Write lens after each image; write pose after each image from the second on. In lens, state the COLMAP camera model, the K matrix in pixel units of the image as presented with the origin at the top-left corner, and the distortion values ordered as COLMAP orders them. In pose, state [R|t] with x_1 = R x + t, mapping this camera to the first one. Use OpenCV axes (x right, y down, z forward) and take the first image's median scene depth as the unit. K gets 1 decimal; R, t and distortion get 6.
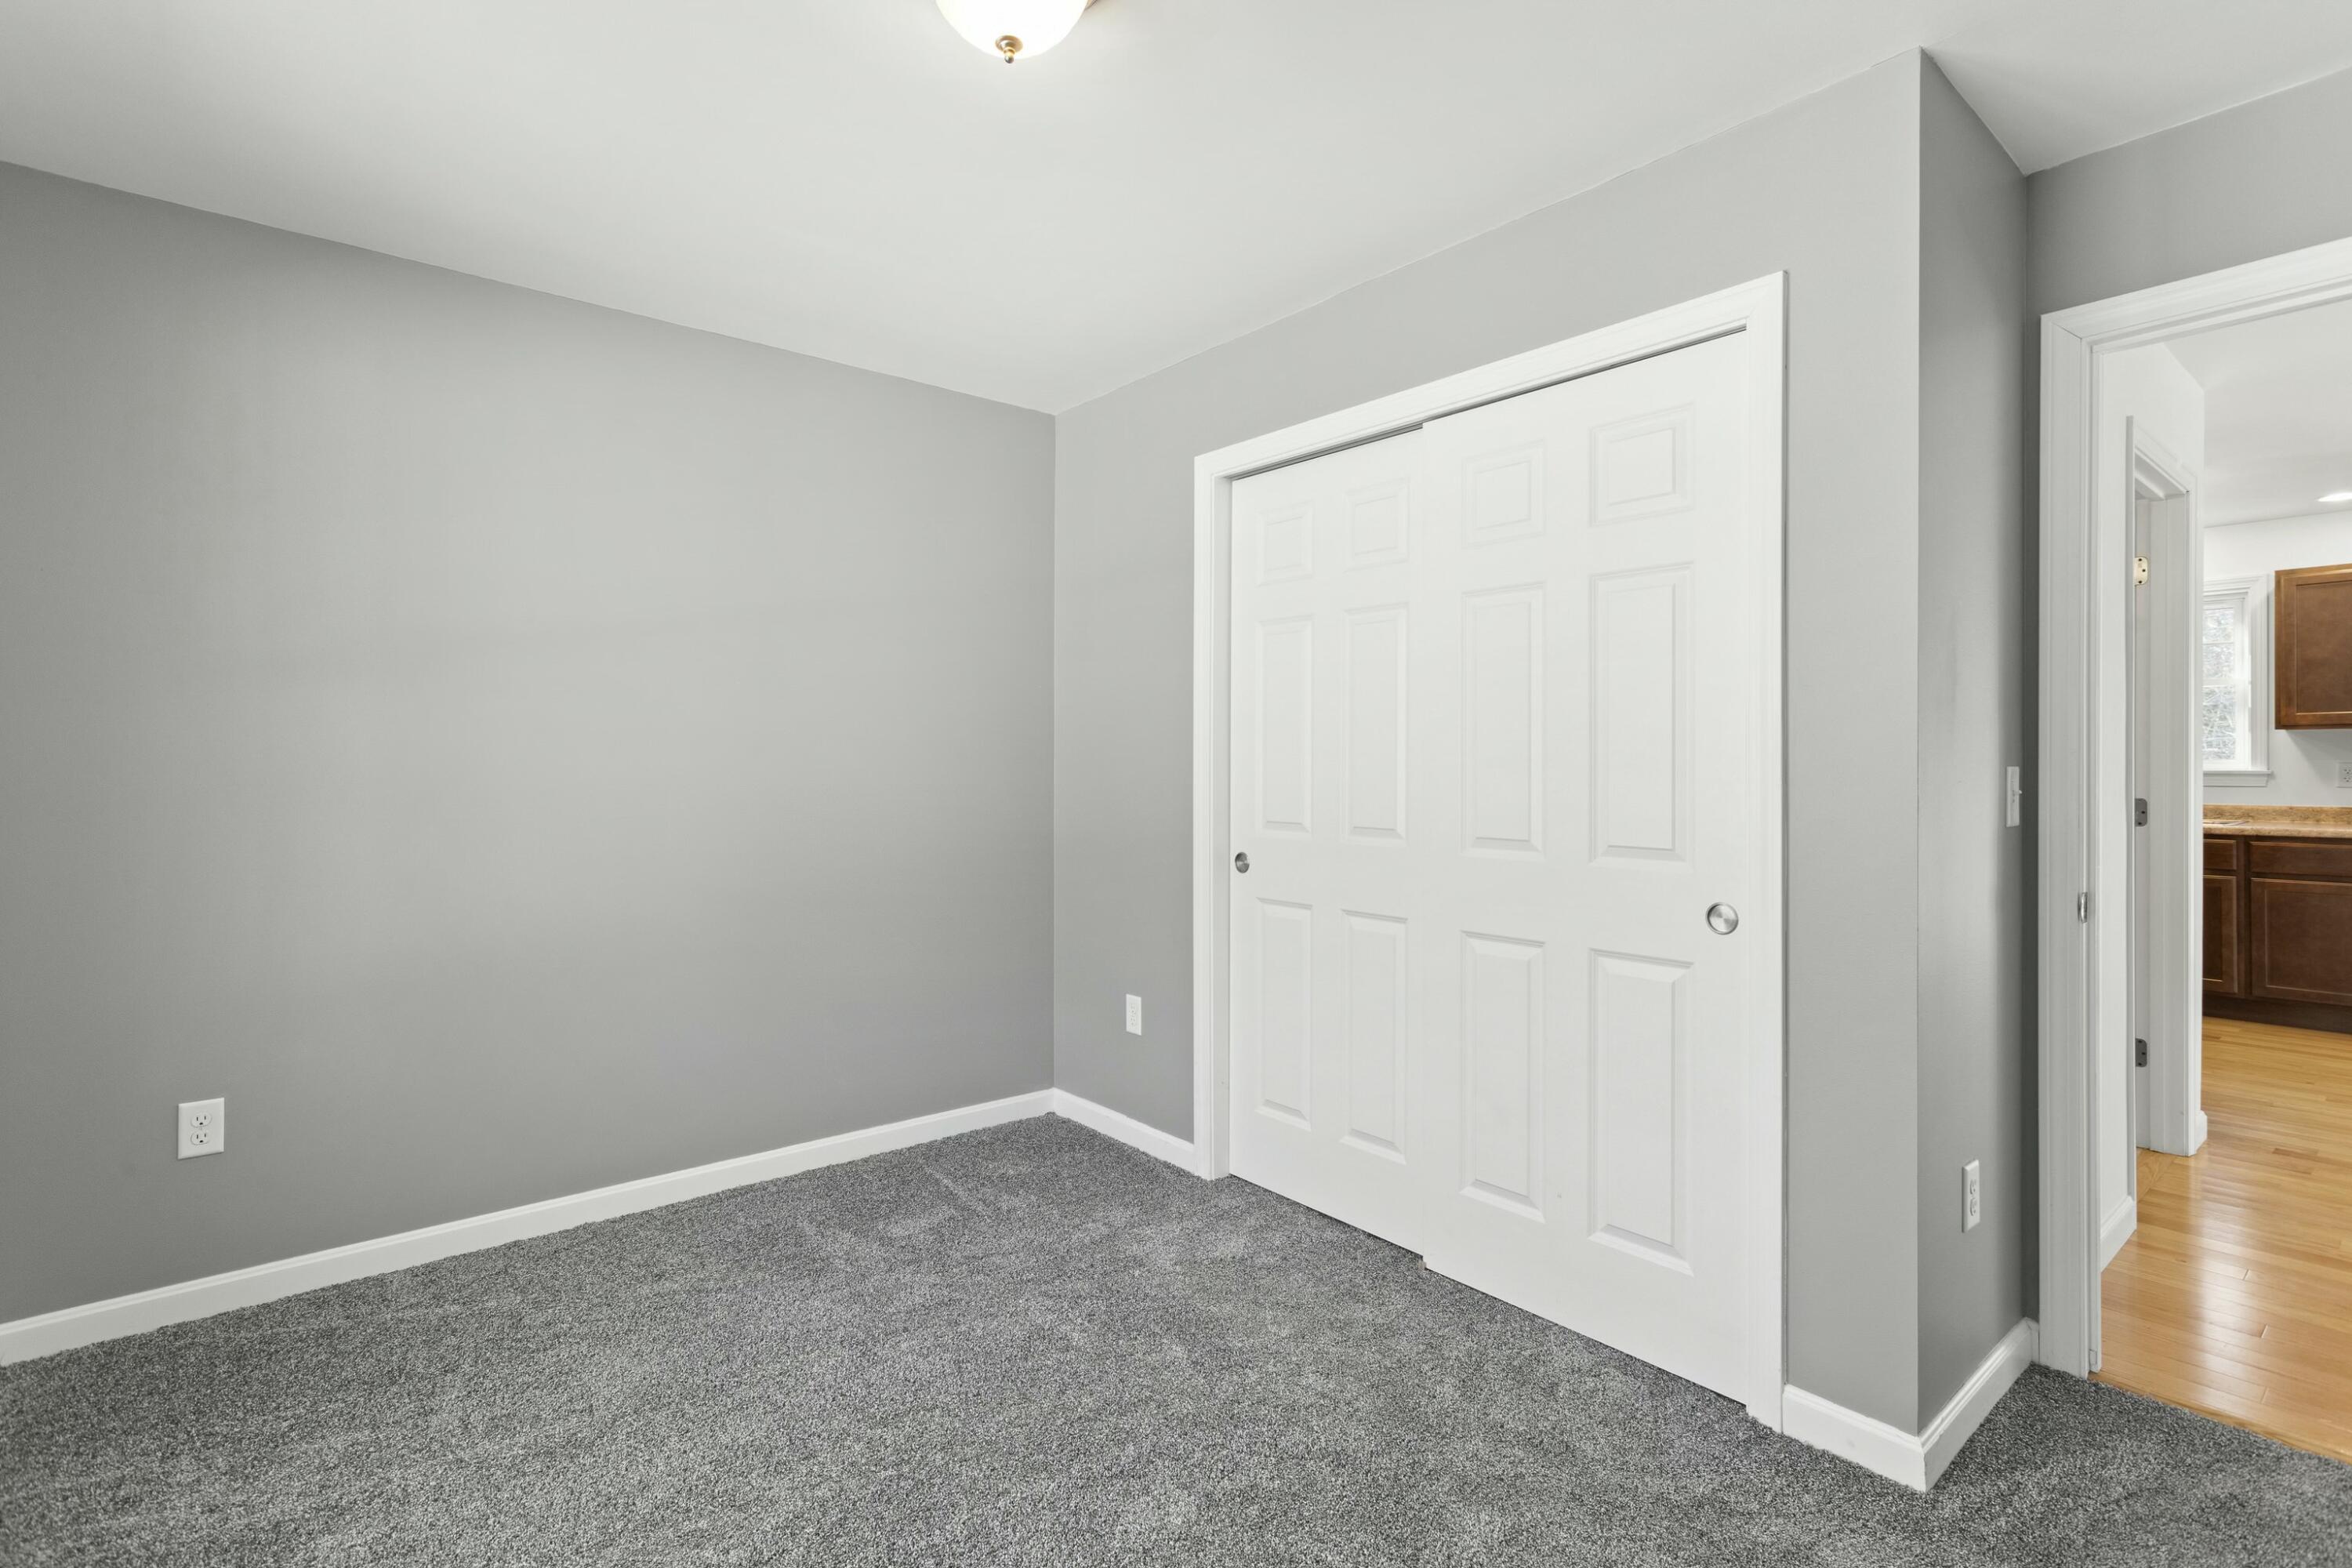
lens RADIAL K [[1116.4, 0, 1183.6], [0, 1116.4, 770.9], [0, 0, 1]] dist [0.001438, 0.002005]
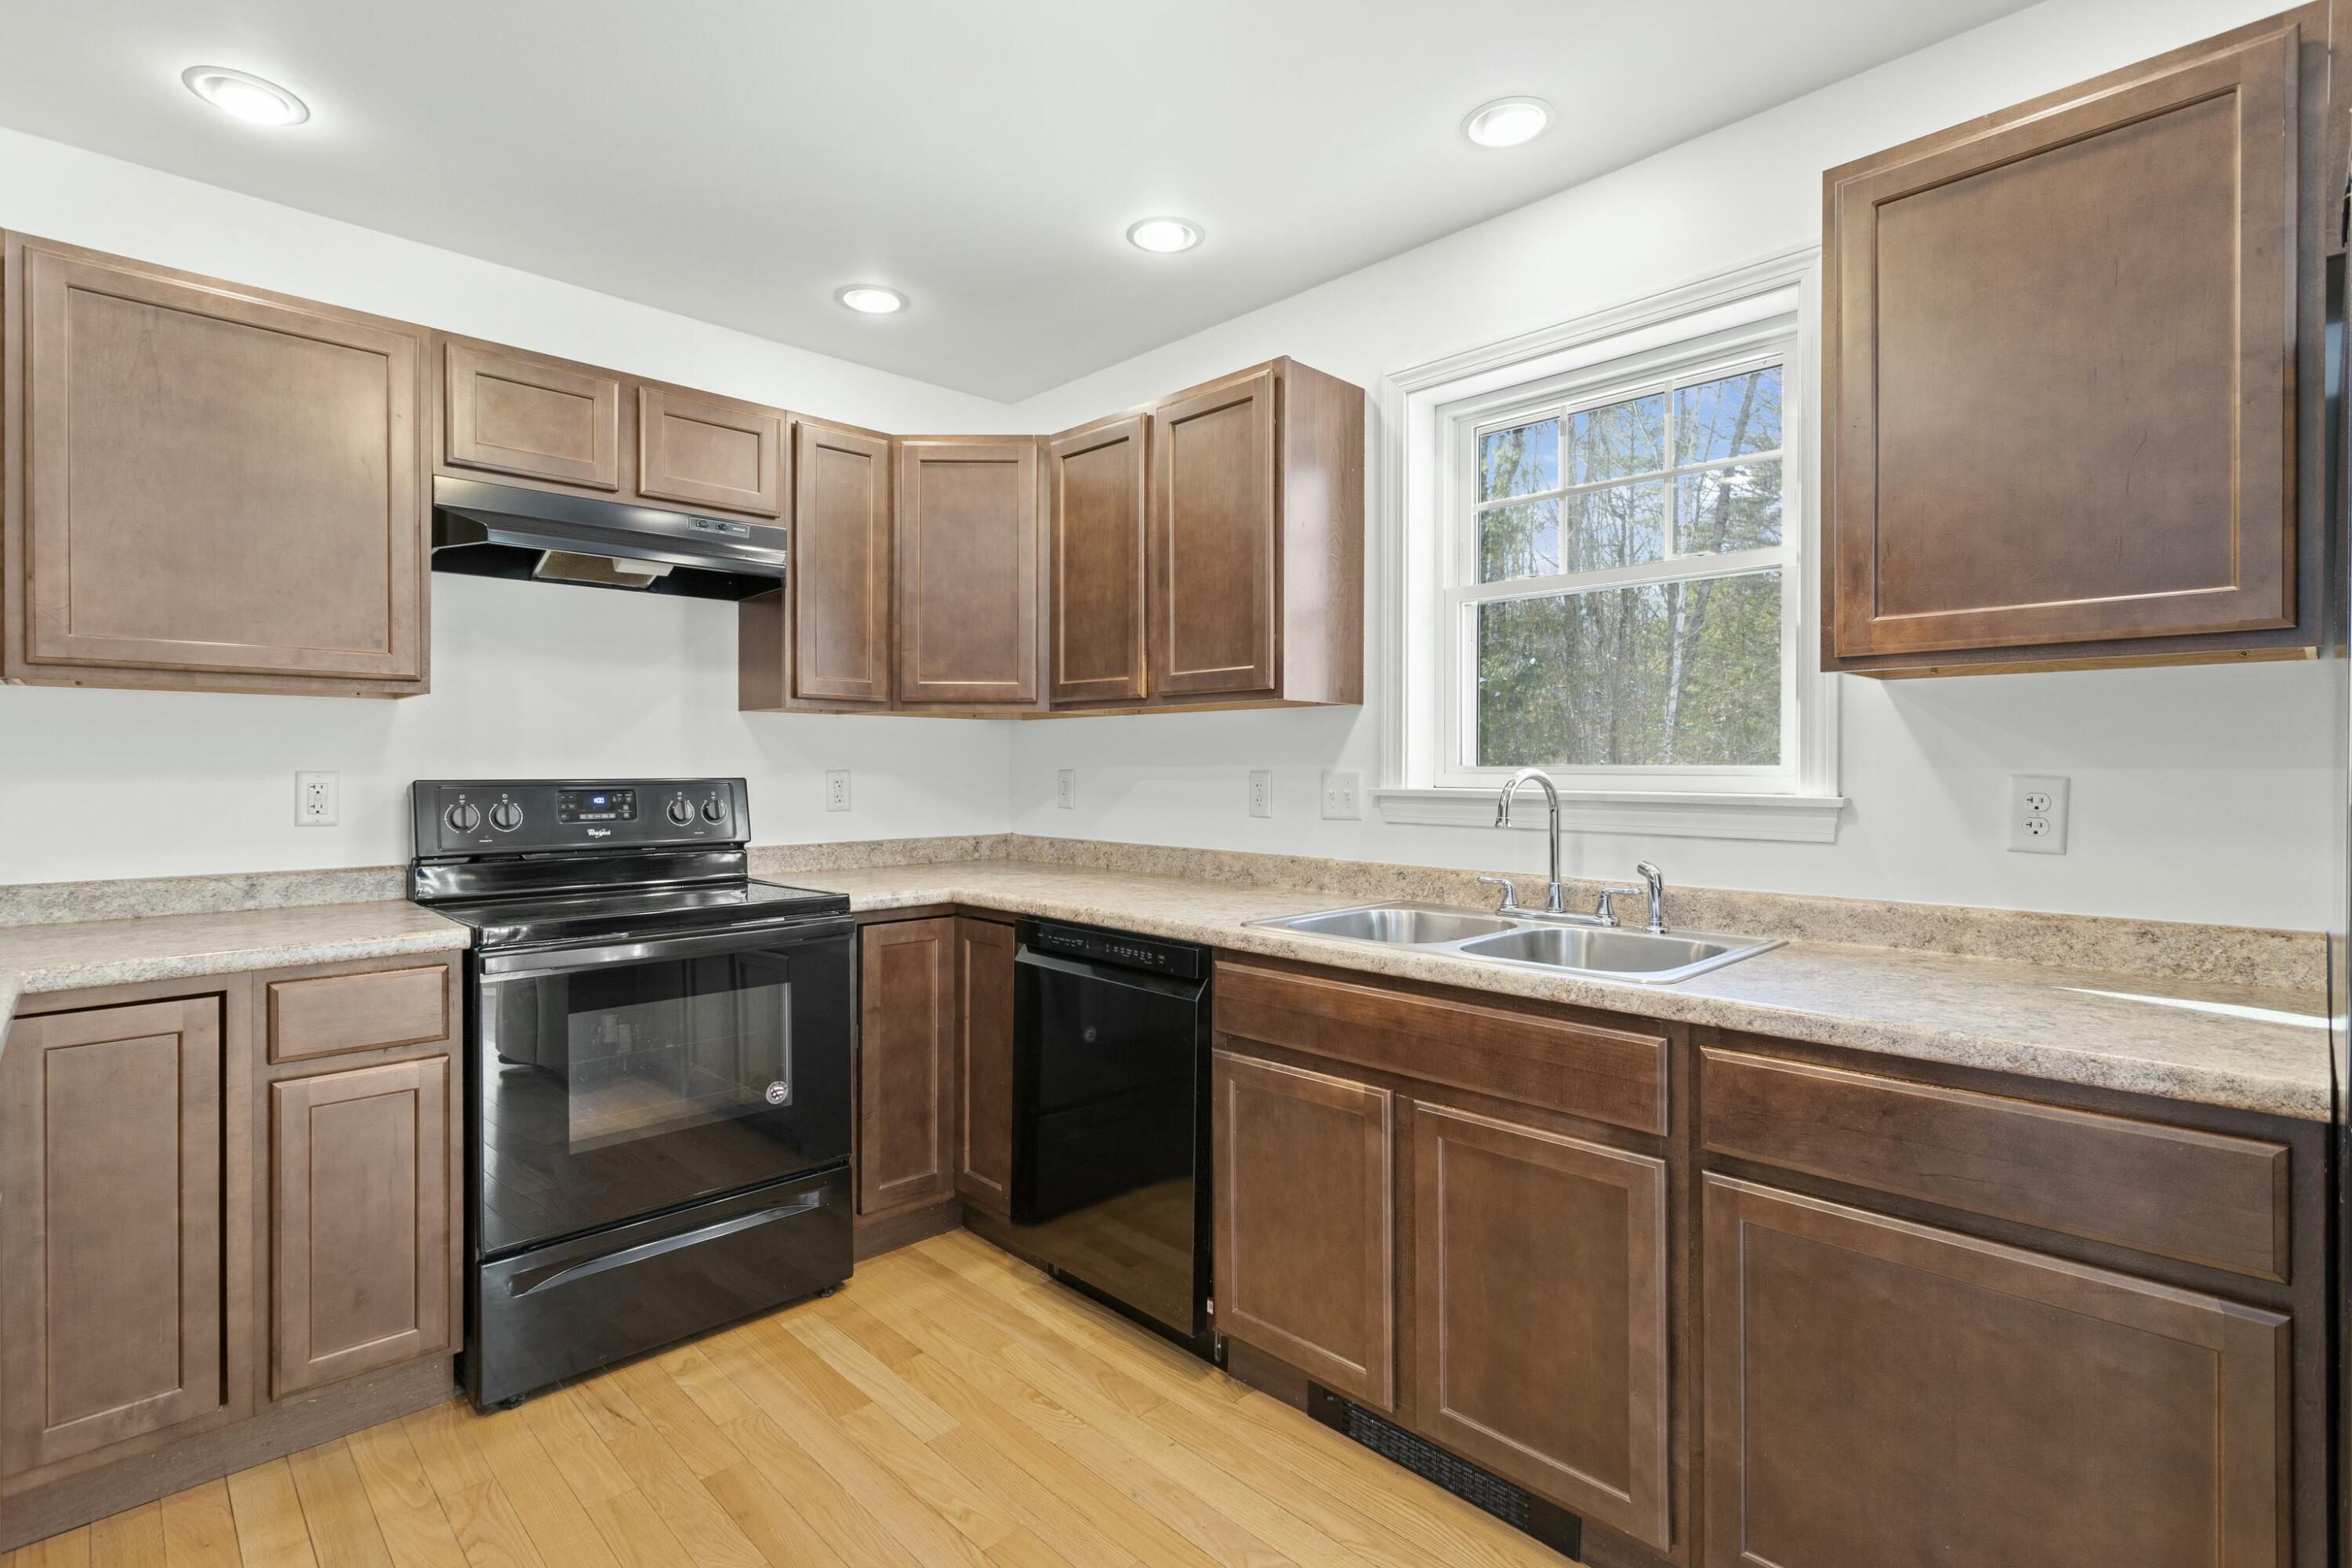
lens RADIAL K [[1116.4, 0, 1176.2], [0, 1116.4, 775.1], [0, 0, 1]] dist [0.001438, 0.002005]
pose [[0.997404, 0.001117, 0.072000, 0.427603], [-0.000803, 0.999990, -0.004397, -0.003259], [-0.072004, 0.004328, 0.997395, 0.386801]]
